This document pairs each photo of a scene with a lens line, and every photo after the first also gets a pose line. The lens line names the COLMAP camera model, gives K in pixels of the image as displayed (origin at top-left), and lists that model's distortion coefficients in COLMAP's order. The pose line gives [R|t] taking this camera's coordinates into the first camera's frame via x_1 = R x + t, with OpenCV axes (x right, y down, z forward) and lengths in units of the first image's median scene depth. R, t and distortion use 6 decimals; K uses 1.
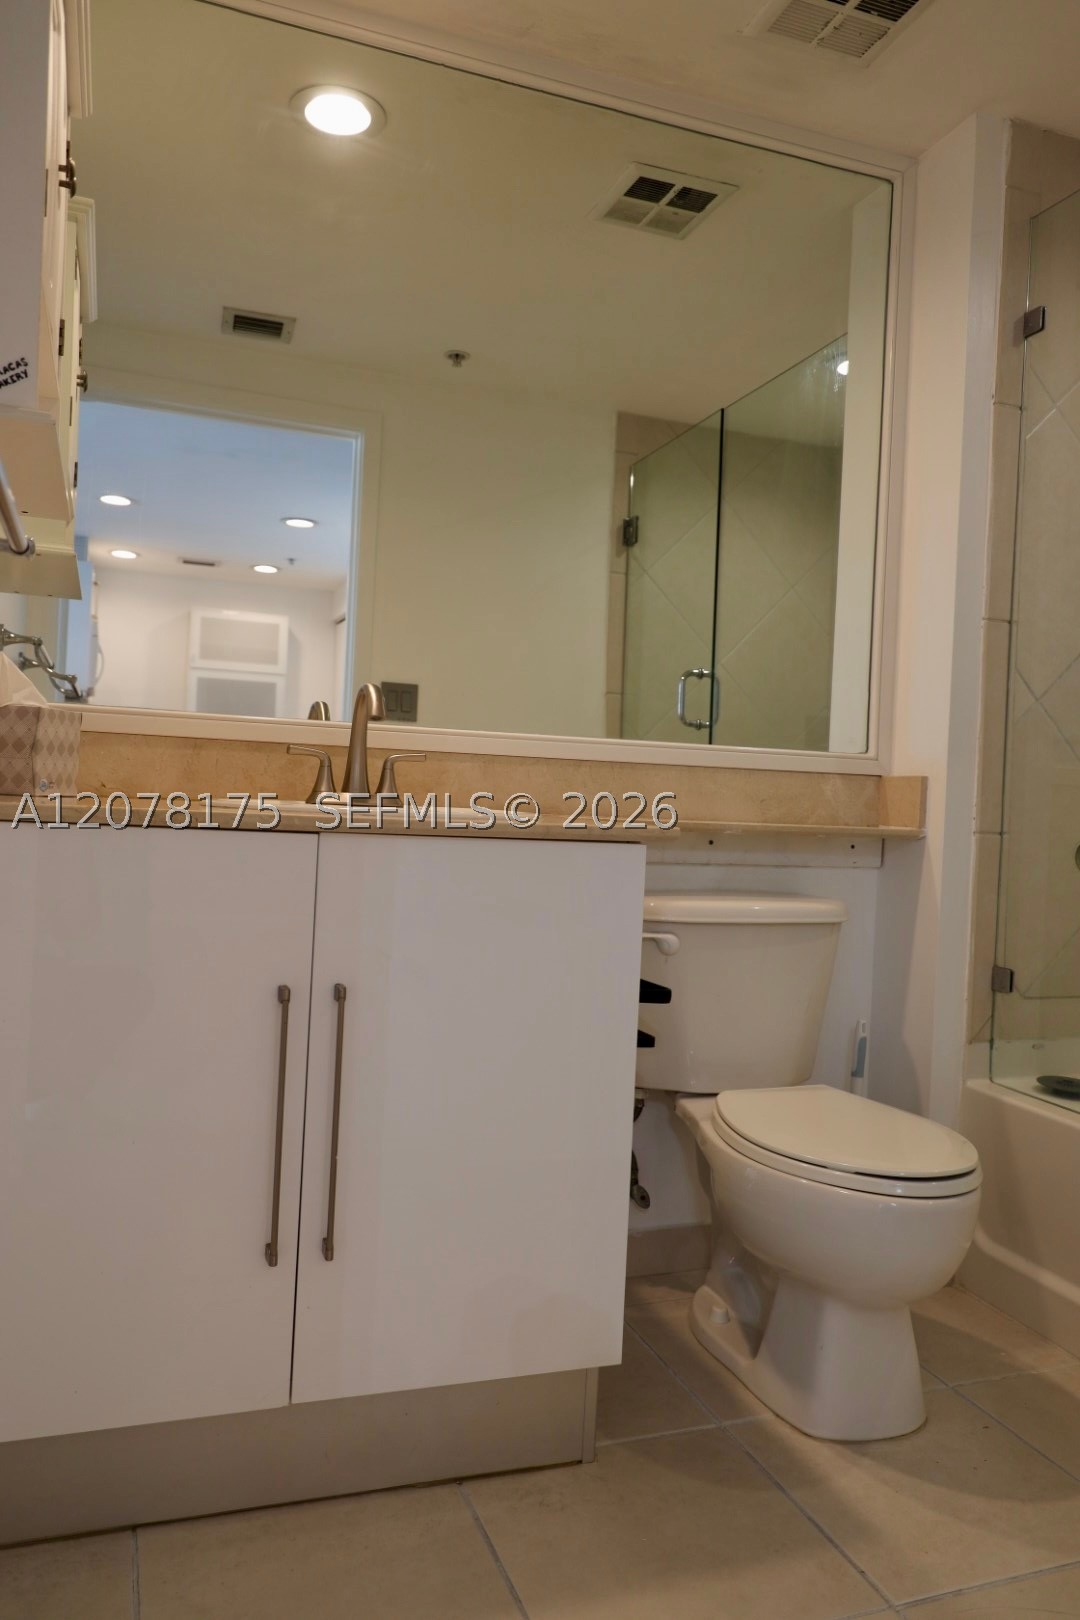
lens RADIAL K [[1190.8, 0, 543.0], [0, 1190.8, 804.1], [0, 0, 1]] dist [0.006602, 0.009347]
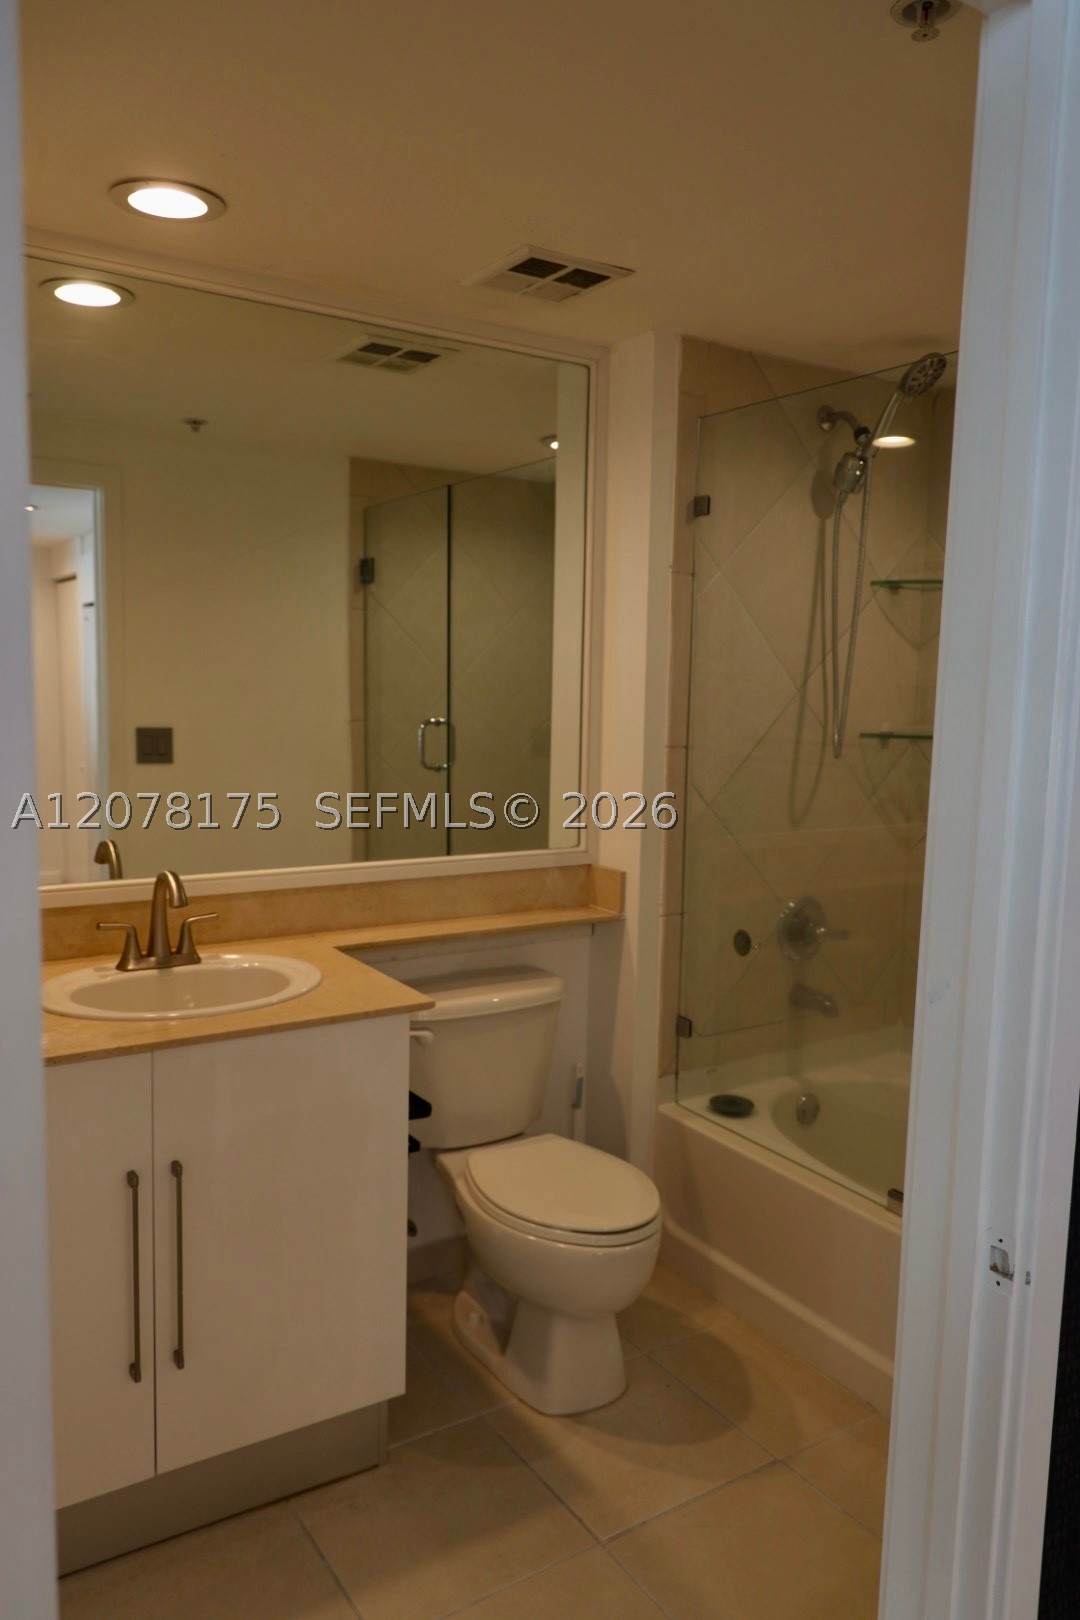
lens RADIAL K [[1190.8, 0, 541.5], [0, 1190.8, 818.1], [0, 0, 1]] dist [0.006602, 0.009347]
pose [[0.974982, -0.049900, 0.216611, -0.031678], [0.024791, 0.992808, 0.117125, -0.236160], [-0.220898, -0.108824, 0.969207, -0.188844]]
